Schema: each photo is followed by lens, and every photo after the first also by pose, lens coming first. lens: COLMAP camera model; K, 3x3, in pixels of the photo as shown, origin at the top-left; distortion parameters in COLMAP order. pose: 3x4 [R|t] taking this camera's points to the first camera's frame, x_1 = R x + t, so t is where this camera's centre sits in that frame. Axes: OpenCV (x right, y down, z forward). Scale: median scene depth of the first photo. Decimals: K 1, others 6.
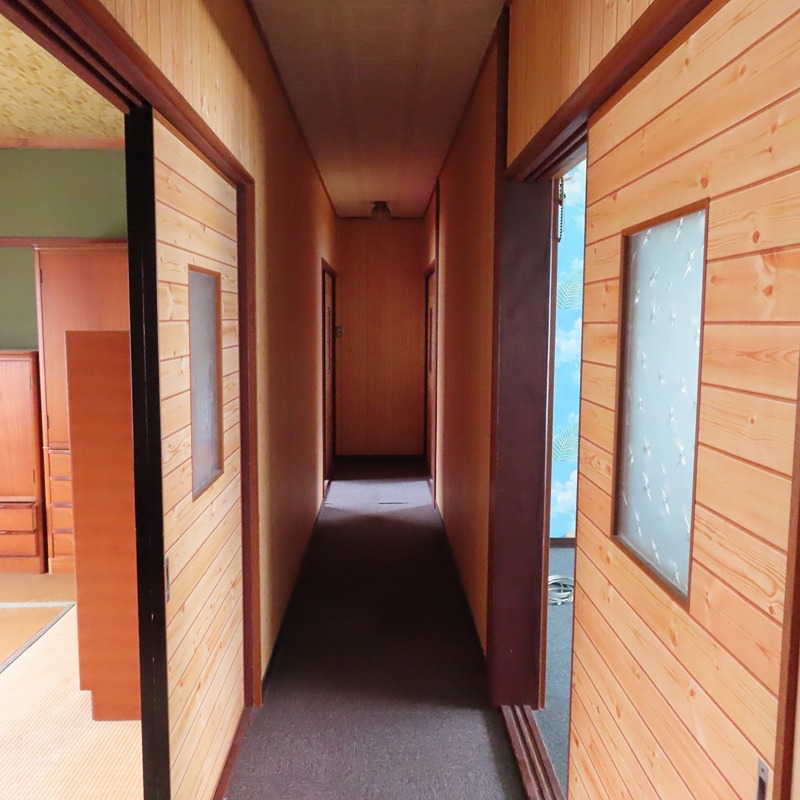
lens RADIAL K [[769.8, 0, 400.9], [0, 769.8, 398.8], [0, 0, 1]] dist [-0.009237, 0.000000]
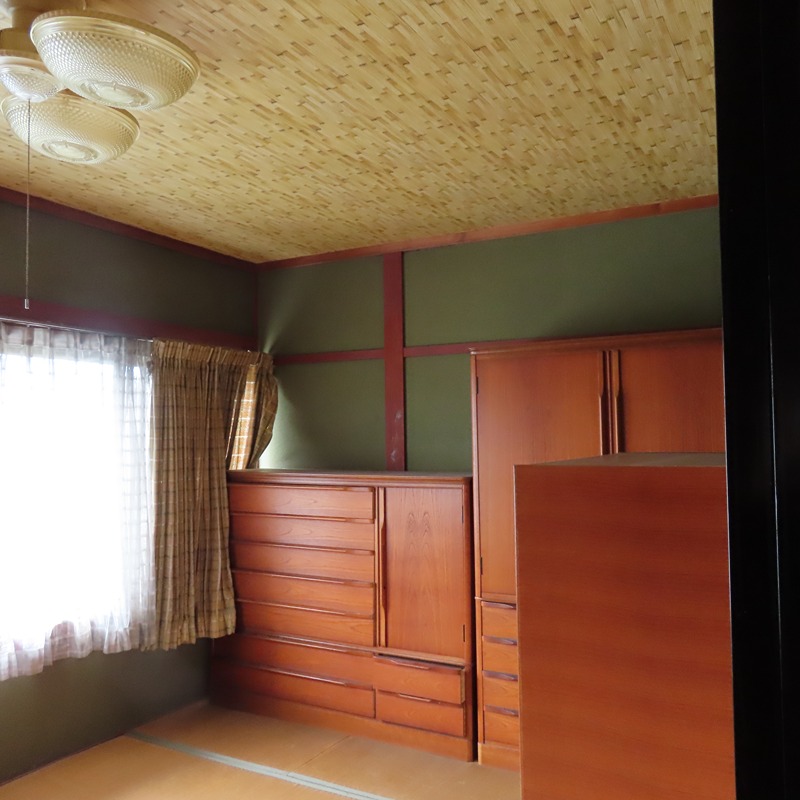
lens RADIAL K [[769.8, 0, 399.7], [0, 769.8, 398.9], [0, 0, 1]] dist [-0.009237, 0.000000]
pose [[0.863062, -0.035814, -0.503827, -0.122785], [-0.033453, 0.991240, -0.127766, -0.036504], [0.503989, 0.127124, 0.854303, 0.250213]]
